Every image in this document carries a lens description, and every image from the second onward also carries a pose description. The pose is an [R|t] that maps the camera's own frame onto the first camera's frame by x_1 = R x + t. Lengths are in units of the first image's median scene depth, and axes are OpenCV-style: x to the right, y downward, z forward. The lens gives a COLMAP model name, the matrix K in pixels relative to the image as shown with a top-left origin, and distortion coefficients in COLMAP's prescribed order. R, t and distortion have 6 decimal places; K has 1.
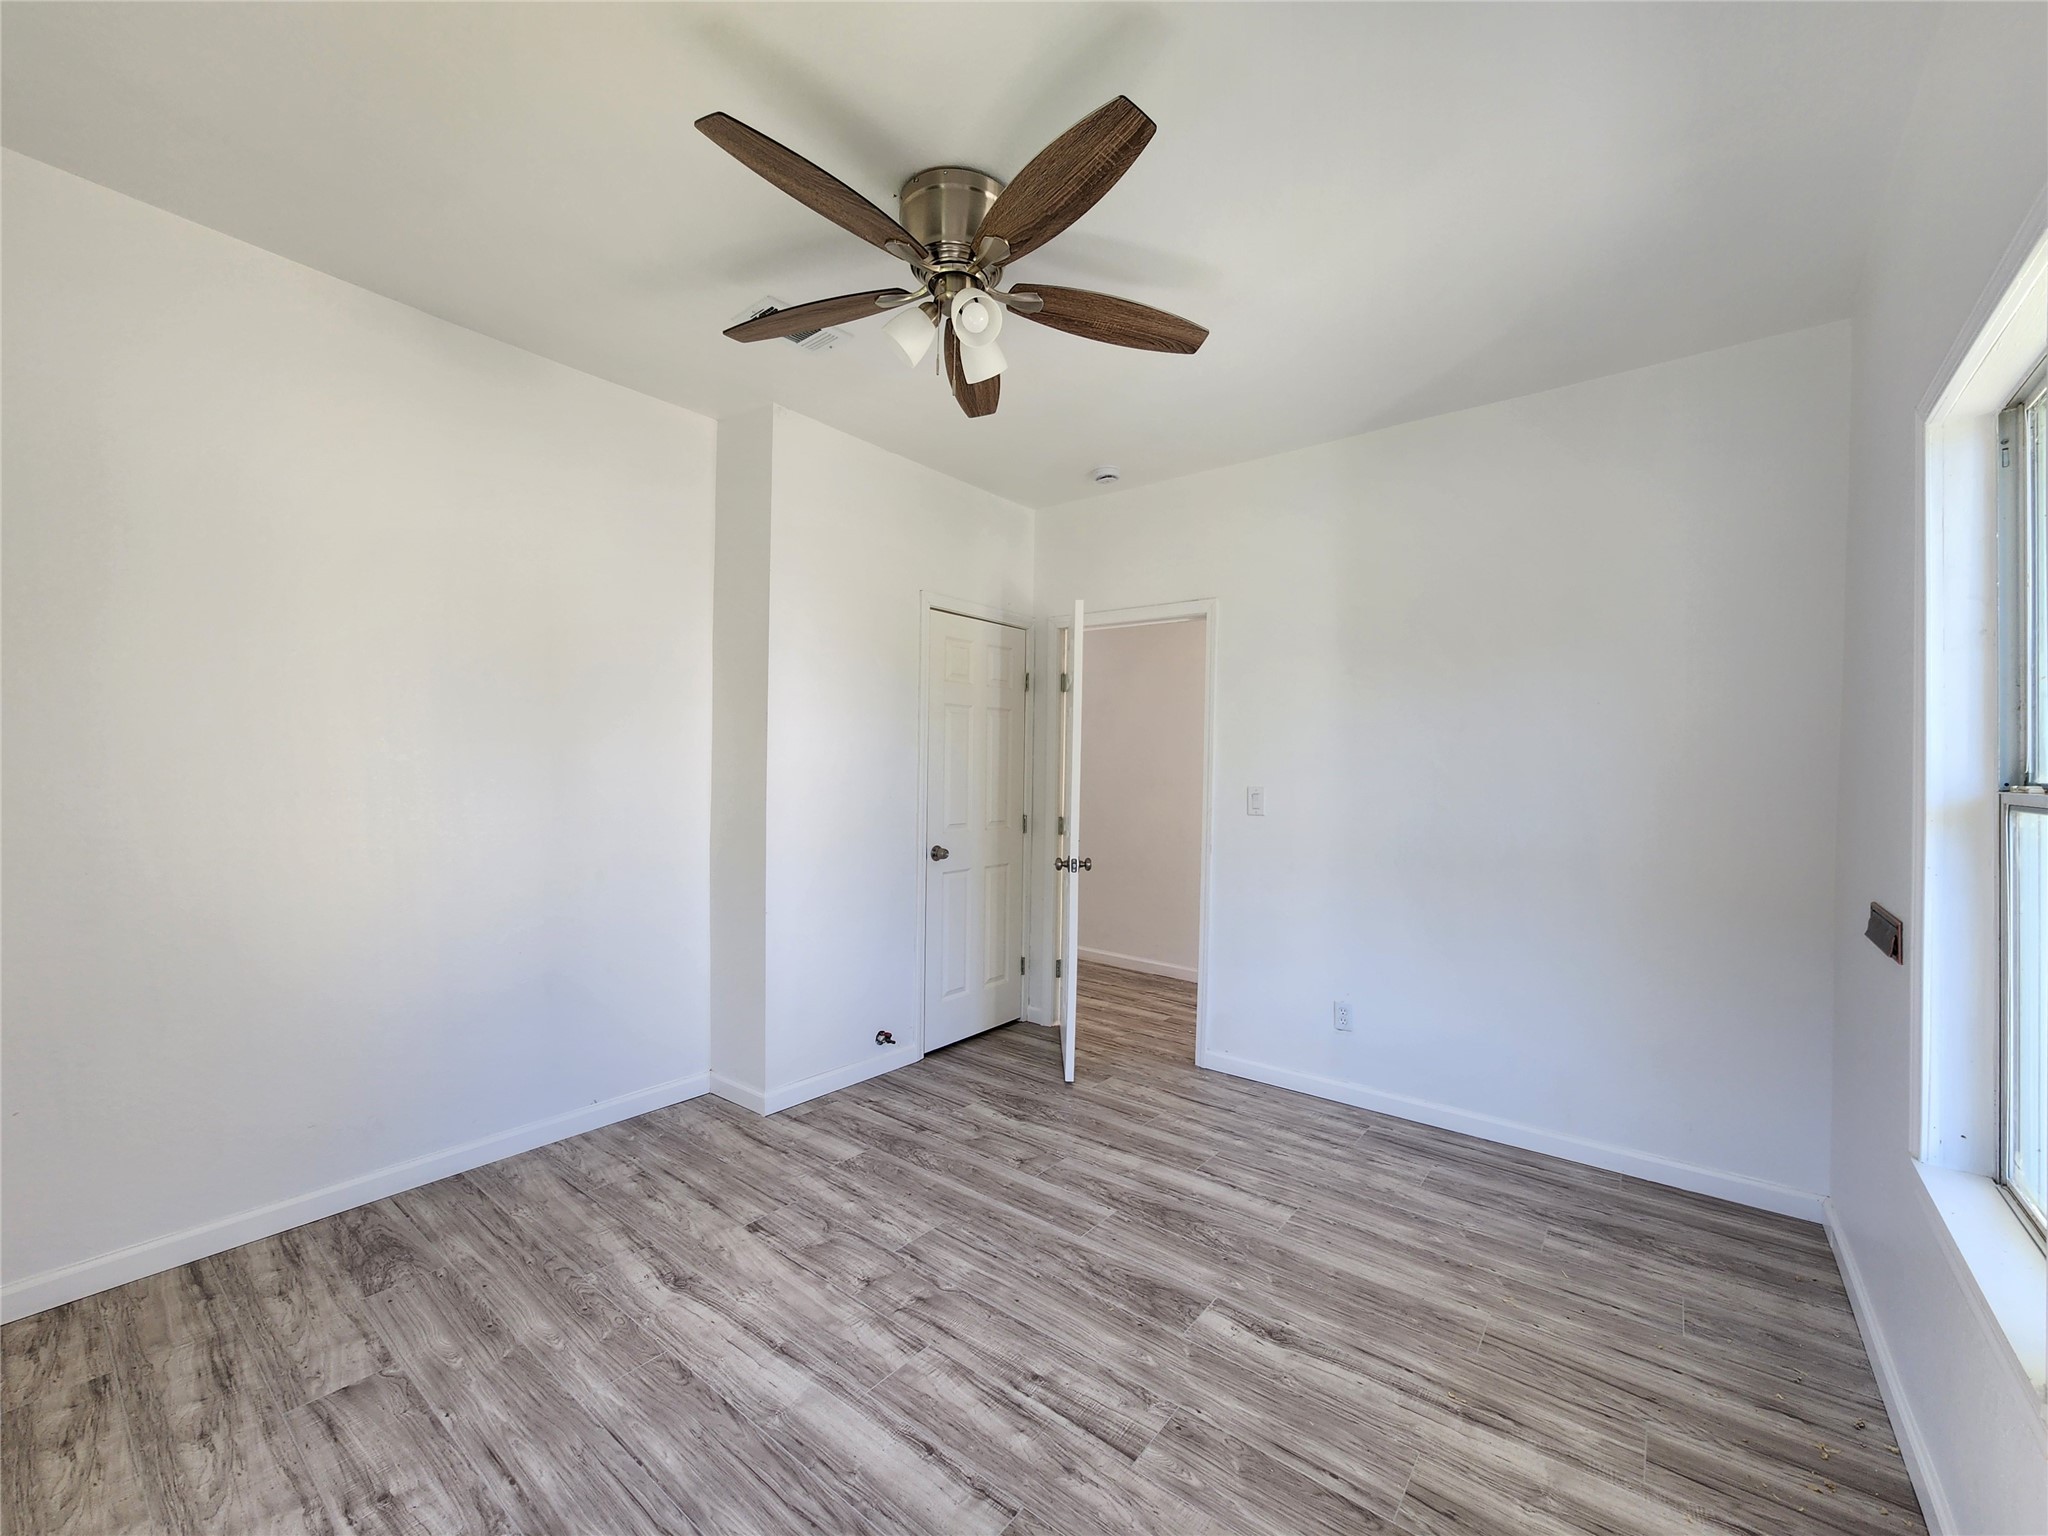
lens RADIAL K [[842.2, 0, 1024.0], [0, 842.2, 768.0], [0, 0, 1]] dist [-0.003114, -0.000516]
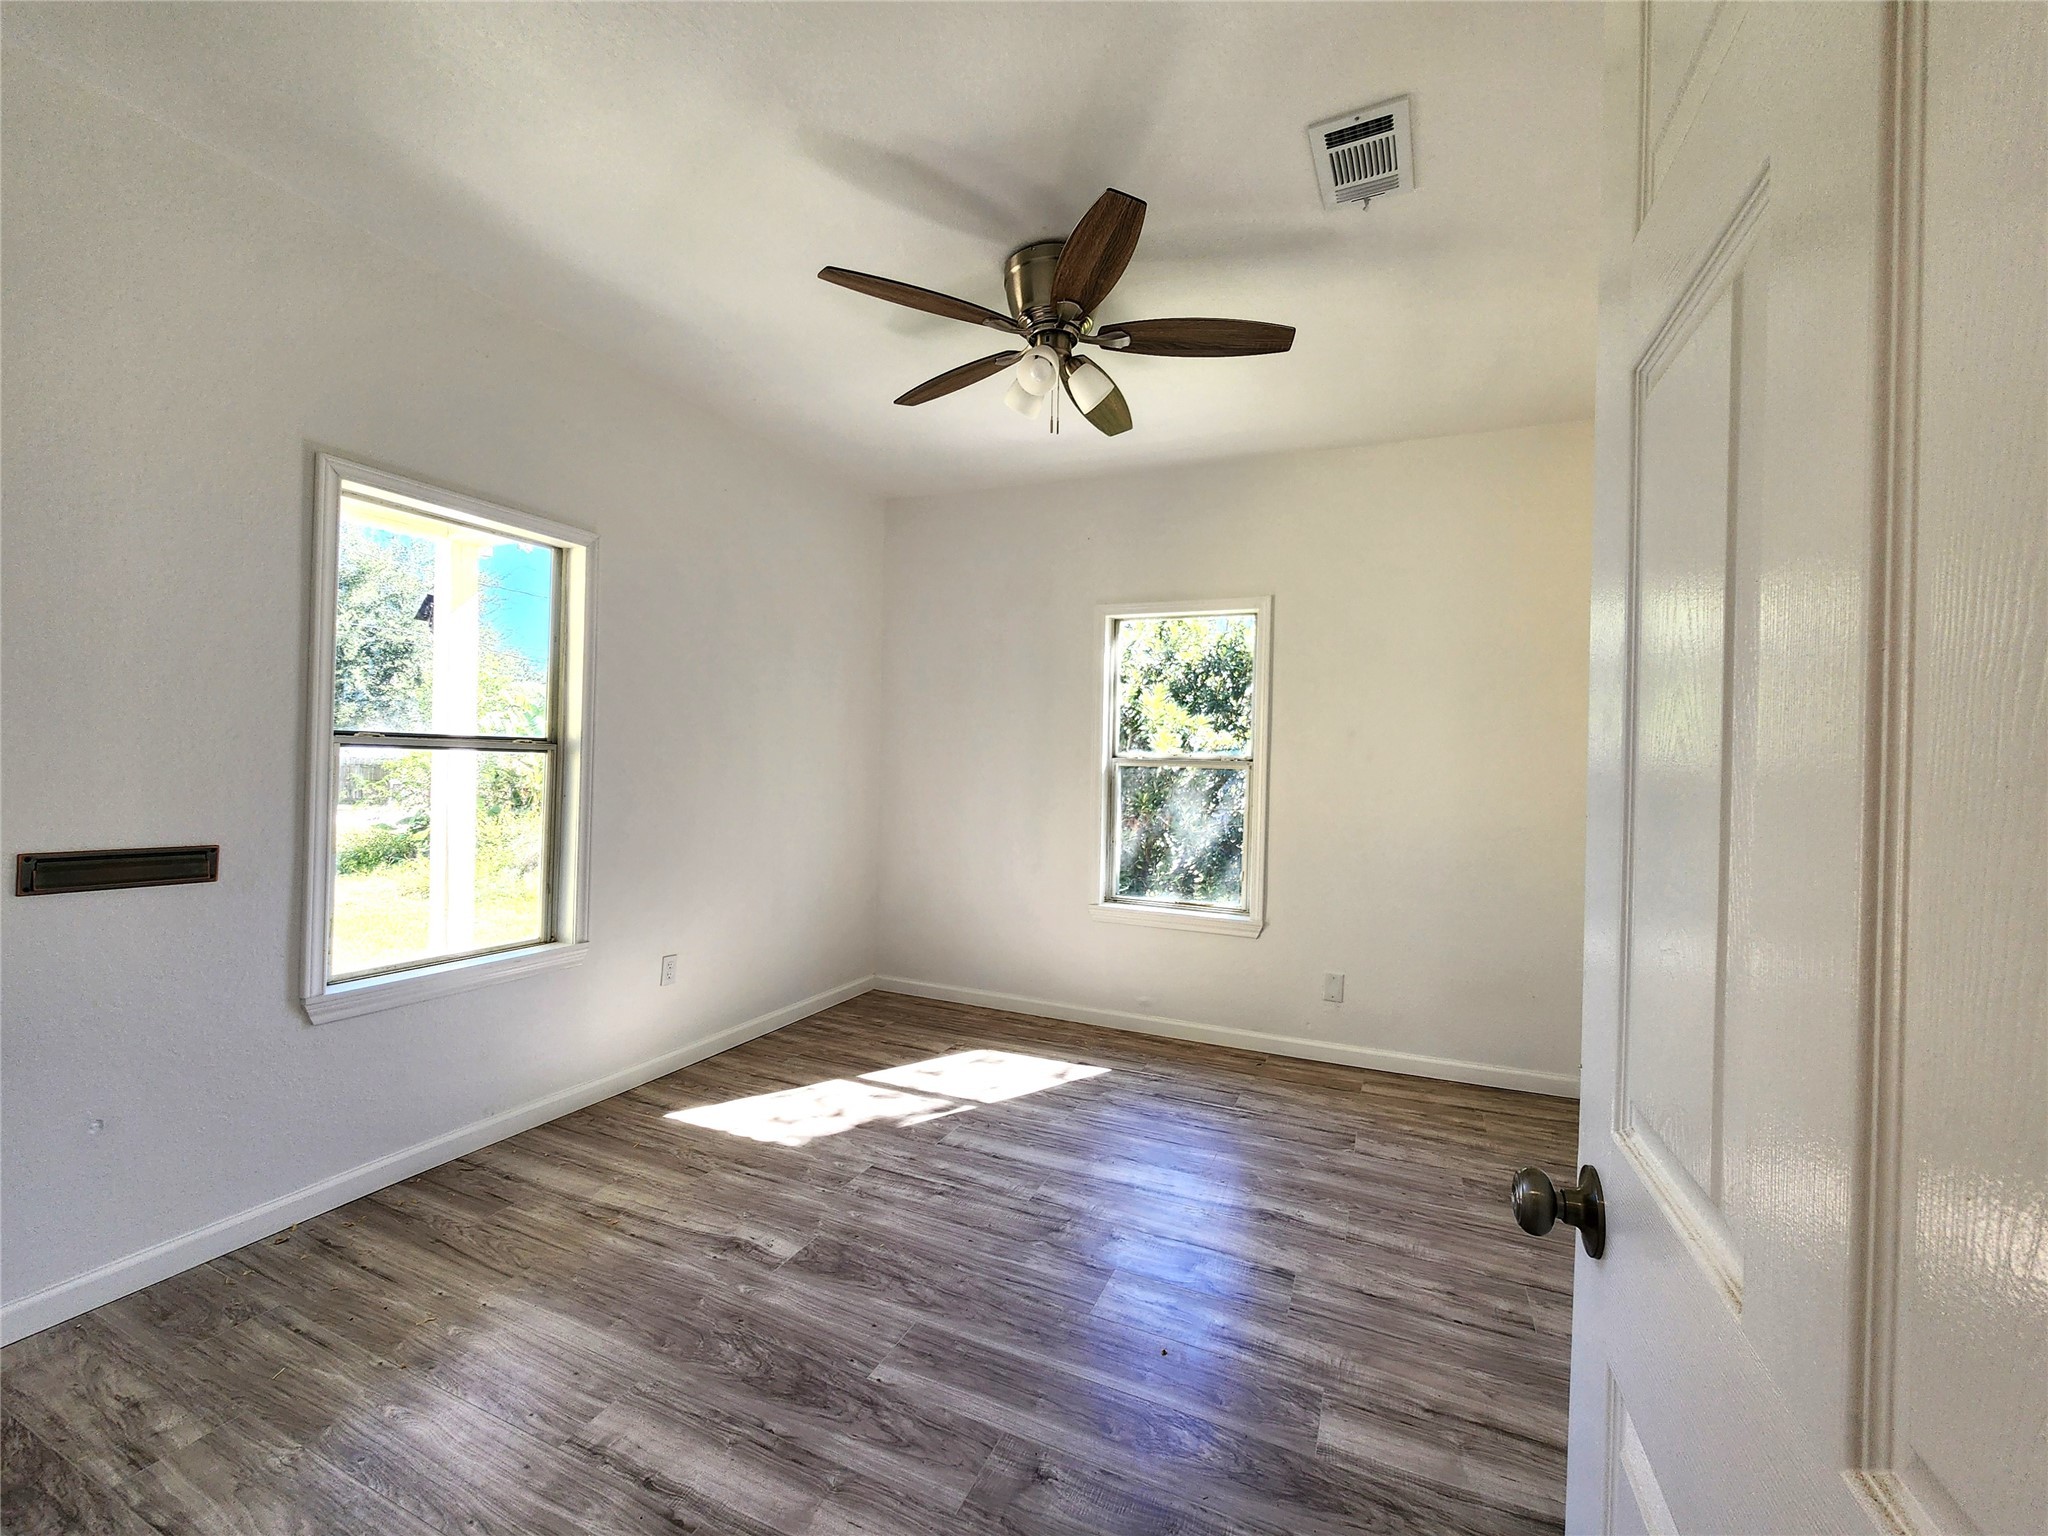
lens RADIAL K [[842.2, 0, 1024.0], [0, 842.2, 768.0], [0, 0, 1]] dist [-0.003114, -0.000516]
pose [[-0.969822, -0.041836, -0.240198, 0.211315], [-0.043203, 0.999066, 0.000428, 0.025596], [0.239956, 0.010793, -0.970724, 2.075457]]
